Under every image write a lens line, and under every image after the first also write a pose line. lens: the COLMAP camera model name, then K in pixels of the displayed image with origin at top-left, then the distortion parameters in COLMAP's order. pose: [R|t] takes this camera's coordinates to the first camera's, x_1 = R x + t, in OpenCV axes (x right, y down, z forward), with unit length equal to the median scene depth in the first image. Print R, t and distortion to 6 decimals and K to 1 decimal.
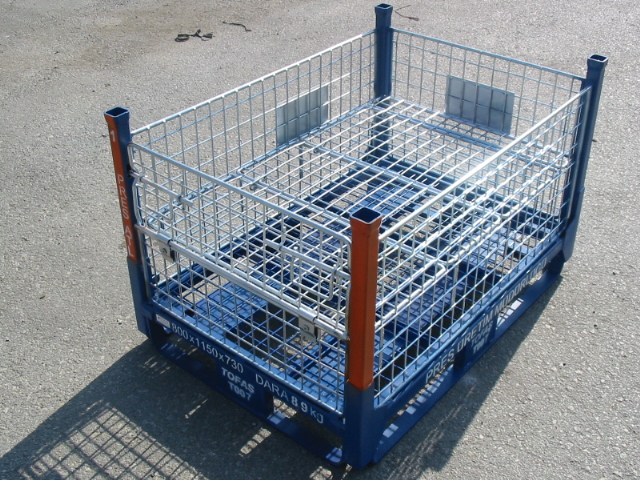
lens RADIAL K [[786.7, 0, 320.0], [0, 786.7, 240.0], [0, 0, 1]] dist [-0.147324, 0.081108]
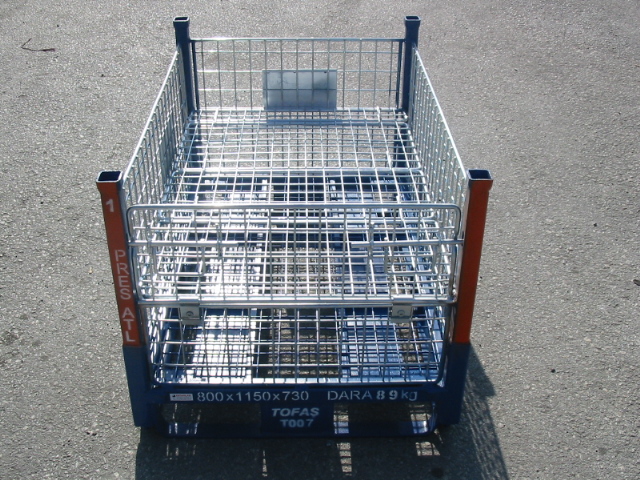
lens RADIAL K [[786.7, 0, 320.0], [0, 786.7, 240.0], [0, 0, 1]] dist [-0.147324, 0.081108]
pose [[0.754411, -0.341173, 0.560772, -0.498415], [0.352775, 0.931181, 0.091939, -0.083662], [-0.553547, 0.128466, 0.822850, 0.166227]]
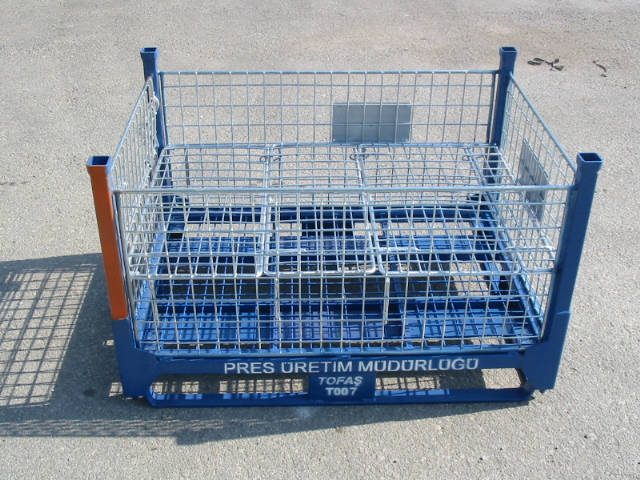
lens RADIAL K [[786.7, 0, 320.0], [0, 786.7, 240.0], [0, 0, 1]] dist [-0.147324, 0.081108]
pose [[0.667516, 0.406317, -0.623962, 0.708426], [-0.419422, 0.897577, 0.135794, -0.150729], [0.615230, 0.171059, 0.769566, 0.219607]]
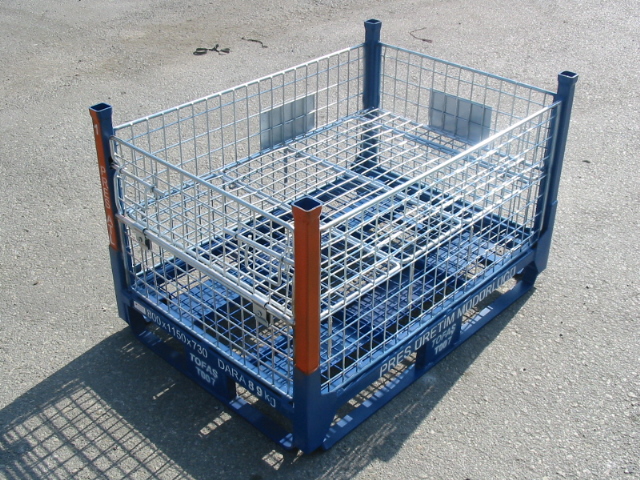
lens RADIAL K [[786.7, 0, 320.0], [0, 786.7, 240.0], [0, 0, 1]] dist [-0.147324, 0.081108]
pose [[0.997910, 0.043098, -0.048138, 0.087046], [-0.044647, 0.998504, -0.031576, 0.033765], [0.046706, 0.033659, 0.998341, -0.045022]]
